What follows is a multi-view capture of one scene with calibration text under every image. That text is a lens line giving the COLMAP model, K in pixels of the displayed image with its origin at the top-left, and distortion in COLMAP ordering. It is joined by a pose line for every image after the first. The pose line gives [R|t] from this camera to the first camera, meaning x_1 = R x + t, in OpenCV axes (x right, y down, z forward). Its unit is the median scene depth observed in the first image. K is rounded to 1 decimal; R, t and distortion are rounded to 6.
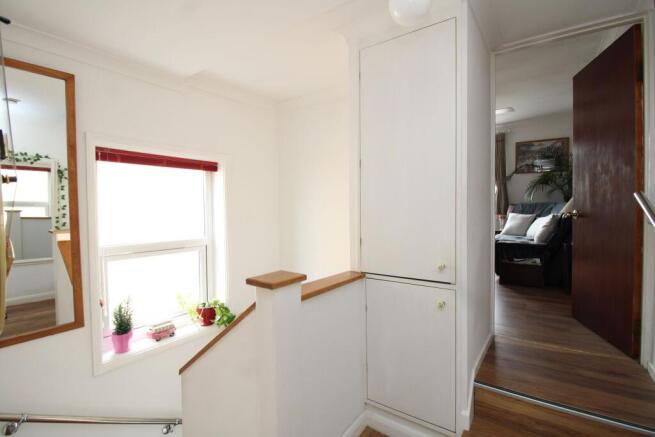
lens RADIAL K [[303.0, 0, 326.5], [0, 303.0, 216.9], [0, 0, 1]] dist [-0.017265, -0.001227]
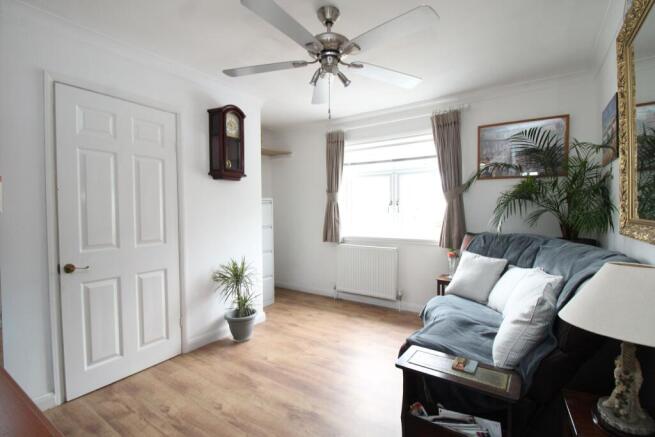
lens RADIAL K [[303.0, 0, 329.3], [0, 303.0, 218.0], [0, 0, 1]] dist [-0.017265, -0.001227]
pose [[0.999178, 0.005071, 0.040225, 0.347701], [-0.005029, 0.999987, -0.001153, -0.072998], [-0.040230, 0.000950, 0.999190, 0.466238]]
